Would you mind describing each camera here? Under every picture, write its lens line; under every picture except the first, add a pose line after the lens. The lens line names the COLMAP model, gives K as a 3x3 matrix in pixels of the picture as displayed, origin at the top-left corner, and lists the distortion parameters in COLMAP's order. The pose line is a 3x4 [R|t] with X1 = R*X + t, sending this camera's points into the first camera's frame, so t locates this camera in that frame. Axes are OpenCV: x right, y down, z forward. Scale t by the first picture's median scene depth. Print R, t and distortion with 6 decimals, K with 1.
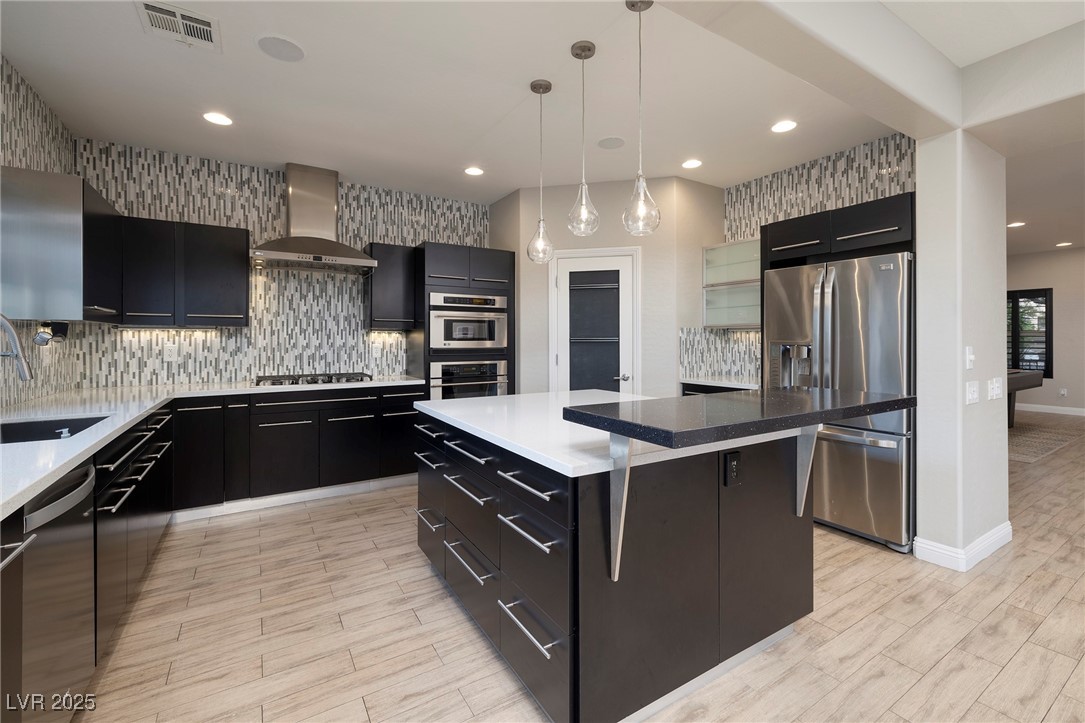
lens RADIAL K [[468.7, 0, 544.9], [0, 468.7, 338.8], [0, 0, 1]] dist [0.001742, -0.000076]
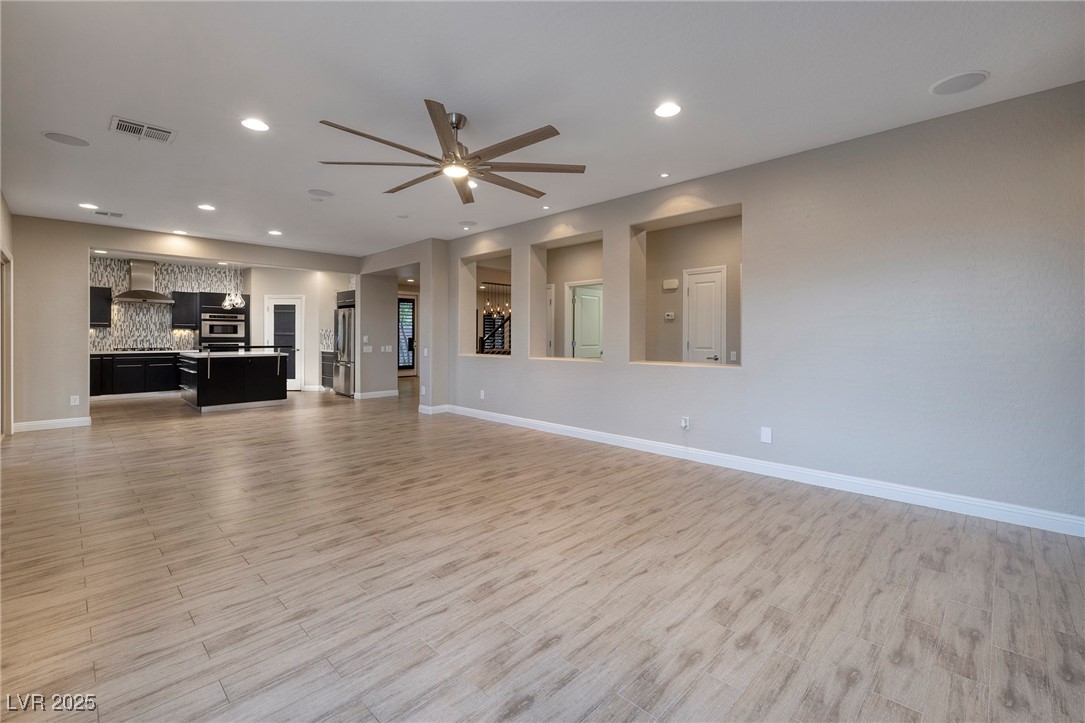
lens RADIAL K [[468.1, 0, 560.0], [0, 468.1, 336.9], [0, 0, 1]] dist [-0.000736, -0.000370]
pose [[0.969039, 0.003333, 0.246885, 0.909465], [-0.004371, 0.999984, 0.003657, 0.003693], [-0.246869, -0.004623, 0.969038, -1.702837]]
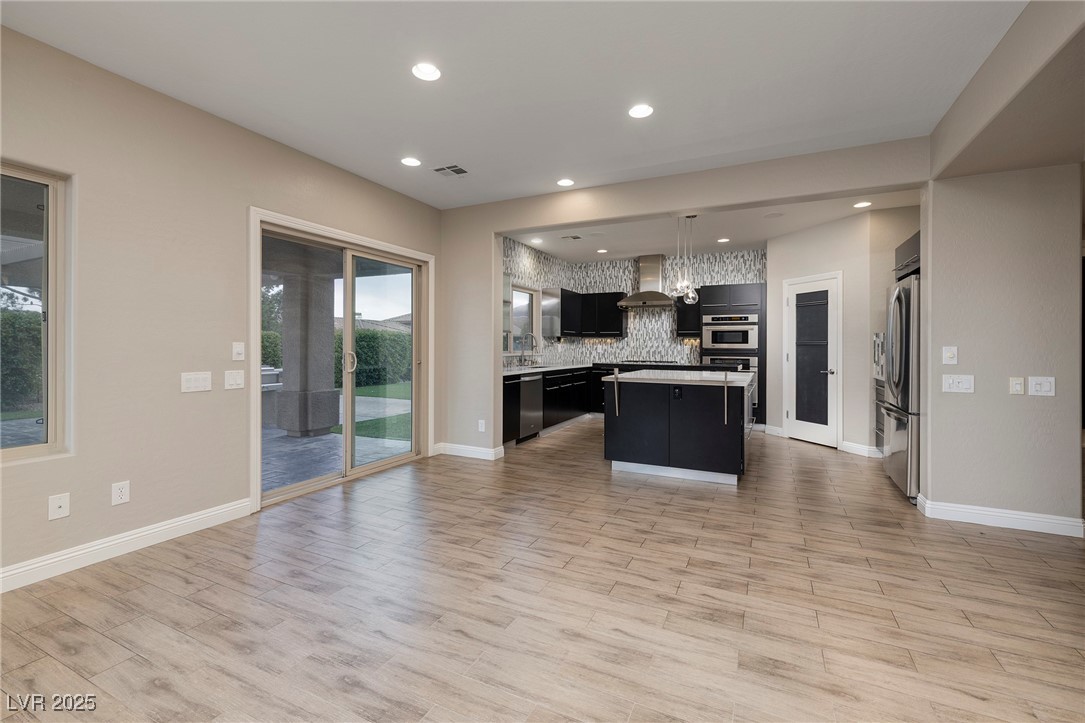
lens RADIAL K [[460.9, 0, 552.3], [0, 460.9, 346.9], [0, 0, 1]] dist [0.003405, 0.000346]
pose [[0.533813, 0.005290, -0.845586, 0.870538], [-0.003152, 0.999986, 0.004266, 0.010632], [0.845597, 0.000388, 0.533822, -0.355603]]
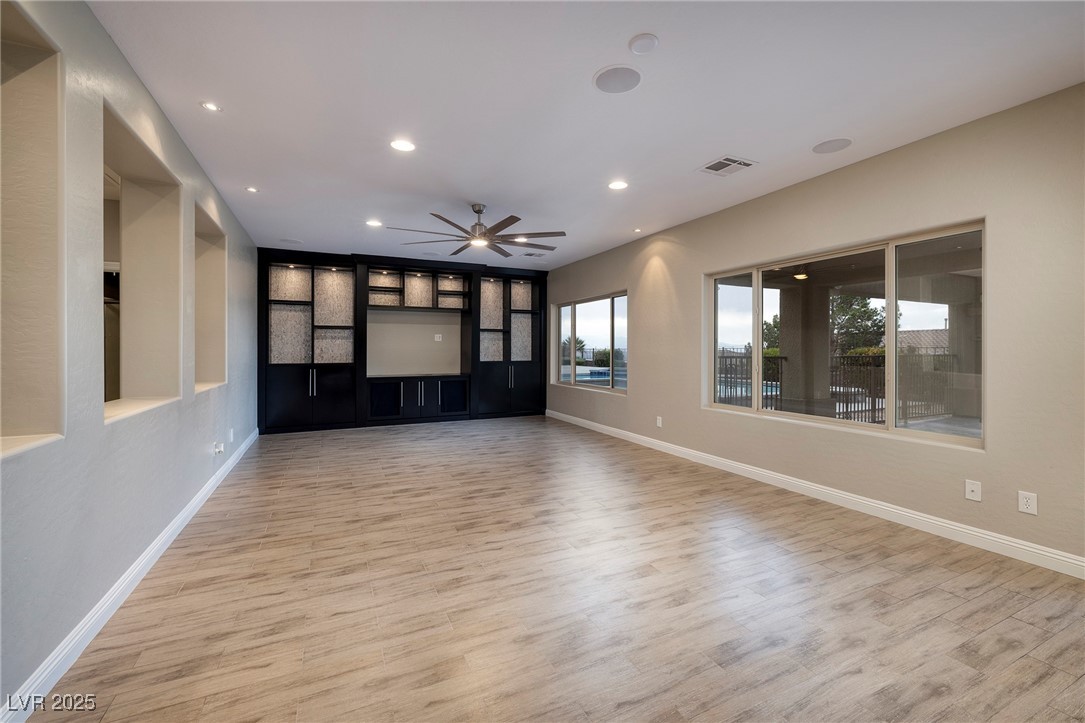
lens RADIAL K [[454.0, 0, 545.0], [0, 454.0, 355.4], [0, 0, 1]] dist [0.001576, 0.000021]
pose [[-0.993154, 0.001304, 0.116803, 0.629936], [0.002121, 0.999974, 0.006866, -0.000944], [-0.116791, 0.007066, -0.993131, 0.201448]]
